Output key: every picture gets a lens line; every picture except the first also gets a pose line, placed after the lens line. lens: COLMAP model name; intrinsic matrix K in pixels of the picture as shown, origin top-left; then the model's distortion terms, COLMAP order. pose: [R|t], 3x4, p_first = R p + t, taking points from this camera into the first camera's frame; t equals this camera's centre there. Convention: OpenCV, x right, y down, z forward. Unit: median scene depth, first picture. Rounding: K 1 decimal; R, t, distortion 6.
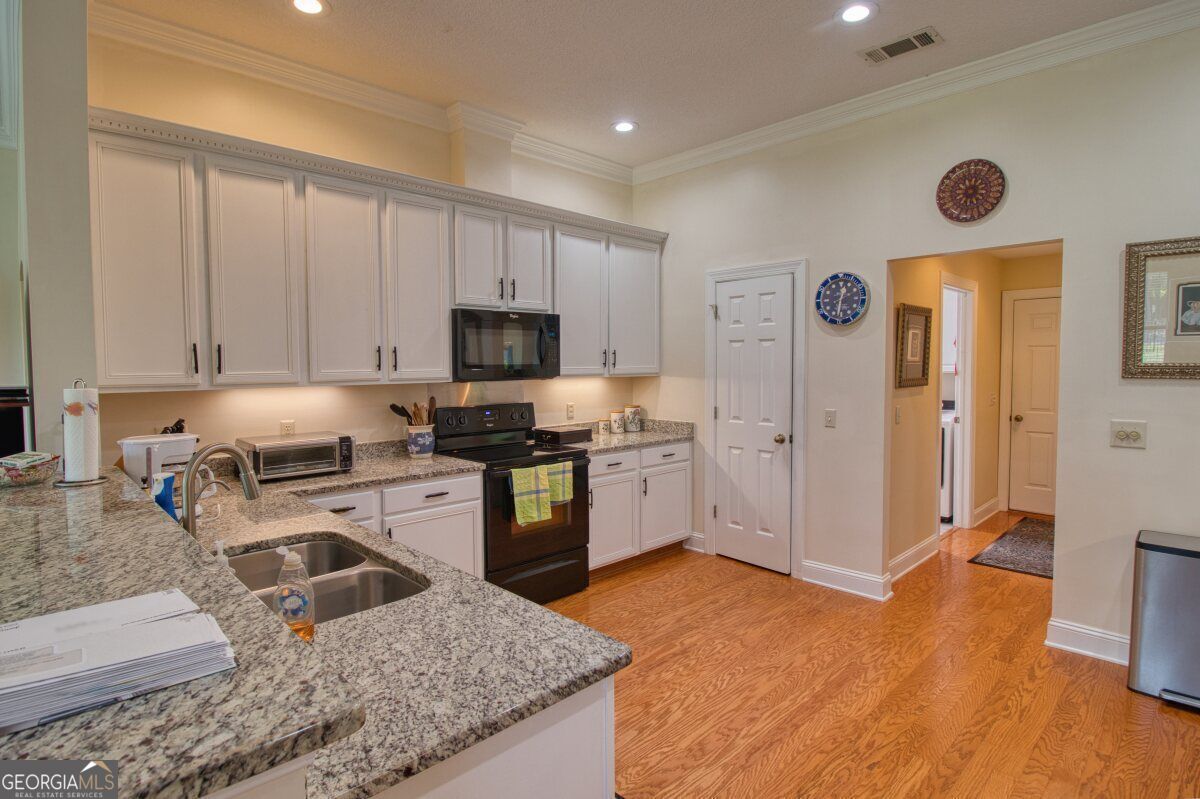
lens RADIAL K [[618.5, 0, 587.8], [0, 618.5, 389.7], [0, 0, 1]] dist [-0.000510, -0.008238]
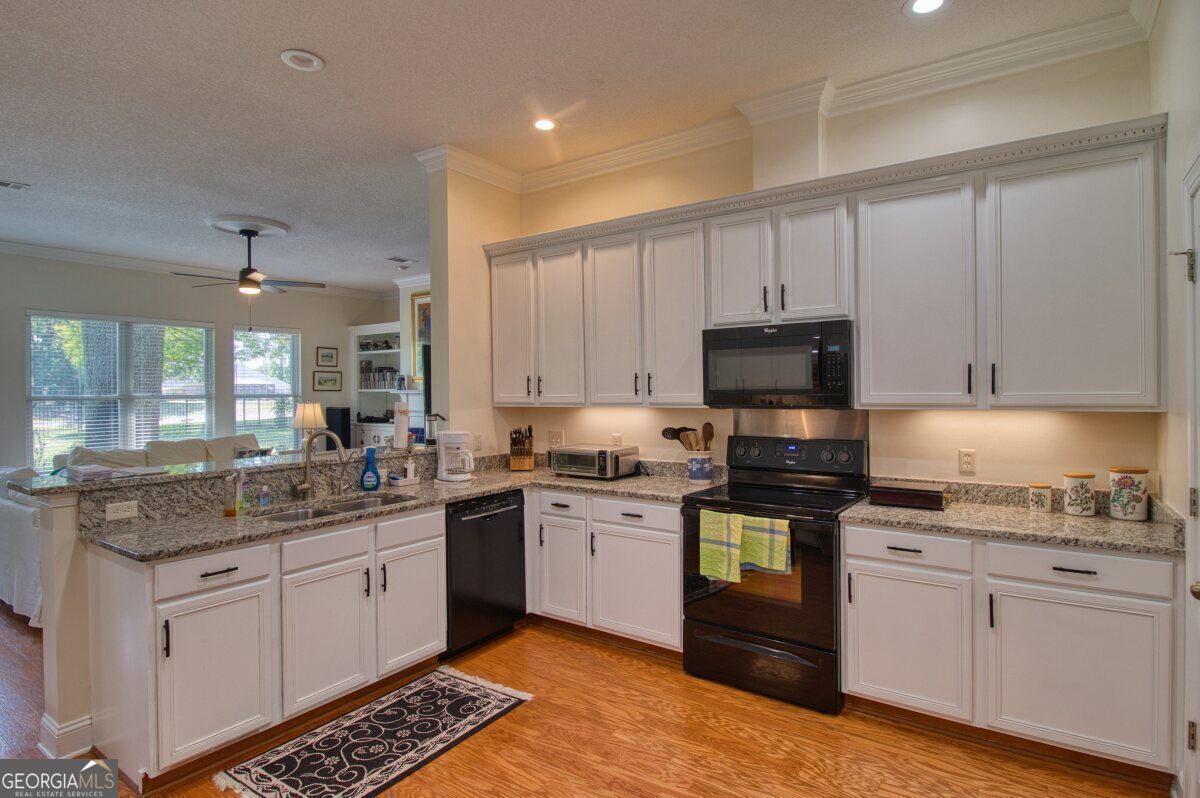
lens RADIAL K [[618.5, 0, 587.8], [0, 618.5, 389.2], [0, 0, 1]] dist [-0.000510, -0.008238]
pose [[0.190392, 0.002362, -0.981705, 0.643800], [-0.035389, 0.999364, -0.004459, -0.028819], [0.981070, 0.035591, 0.190354, 0.611233]]
